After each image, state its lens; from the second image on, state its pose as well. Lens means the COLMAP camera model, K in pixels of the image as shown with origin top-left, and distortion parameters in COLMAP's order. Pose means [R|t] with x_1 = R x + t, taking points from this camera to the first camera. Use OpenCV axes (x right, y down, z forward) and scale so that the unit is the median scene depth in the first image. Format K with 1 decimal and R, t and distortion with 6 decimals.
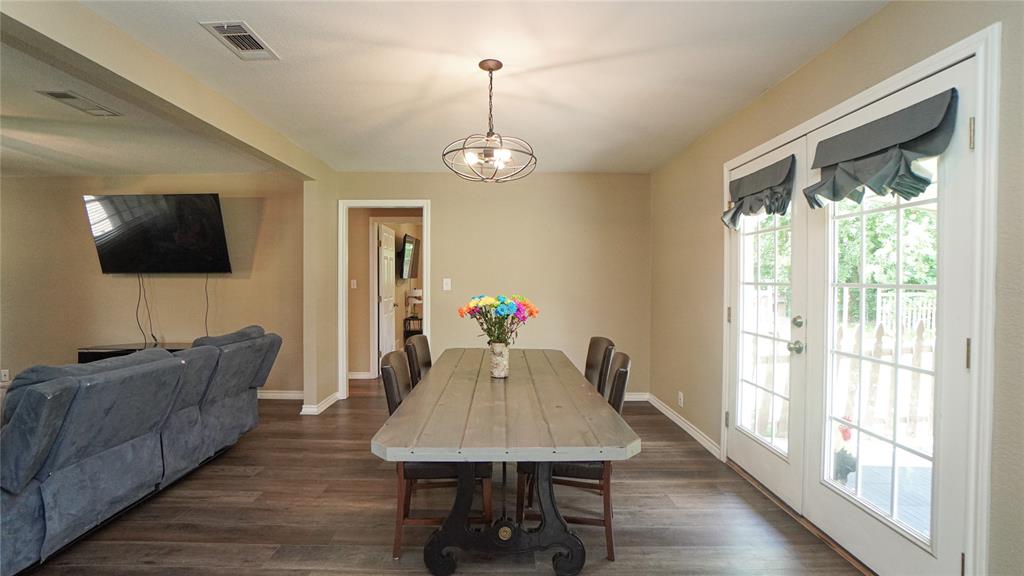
lens RADIAL K [[451.3, 0, 505.7], [0, 451.3, 284.7], [0, 0, 1]] dist [-0.062599, 0.022666]
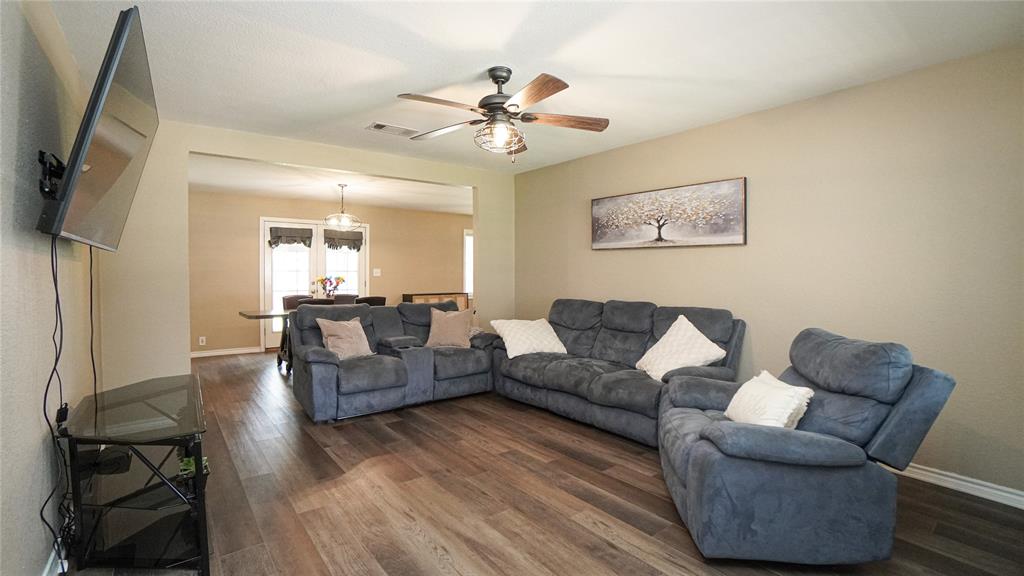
lens RADIAL K [[451.3, 0, 505.7], [0, 451.3, 284.7], [0, 0, 1]] dist [-0.062599, 0.022666]
pose [[-0.607311, -0.021491, 0.794173, -1.422411], [0.006712, 0.999460, 0.032178, 0.001407], [-0.794436, 0.024873, -0.606839, 0.986335]]
